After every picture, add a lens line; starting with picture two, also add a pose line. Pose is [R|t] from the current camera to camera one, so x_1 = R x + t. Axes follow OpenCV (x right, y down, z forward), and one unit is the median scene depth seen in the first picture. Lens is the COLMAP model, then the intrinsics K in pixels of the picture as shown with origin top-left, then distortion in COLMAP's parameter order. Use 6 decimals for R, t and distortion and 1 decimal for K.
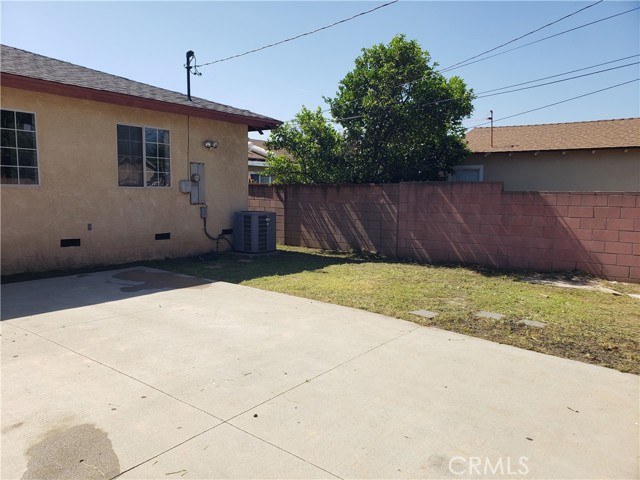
lens RADIAL K [[493.6, 0, 316.4], [0, 493.6, 240.4], [0, 0, 1]] dist [0.013259, 0.004406]
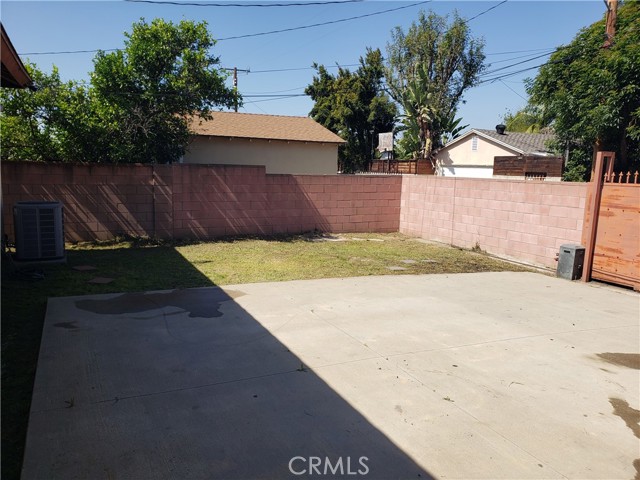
lens RADIAL K [[493.6, 0, 316.4], [0, 493.6, 240.4], [0, 0, 1]] dist [0.013259, 0.004406]
pose [[0.432792, -0.134886, 0.891345, -0.624792], [0.060852, 0.990859, 0.120399, -0.067735], [-0.899438, 0.002132, 0.437044, 0.313590]]
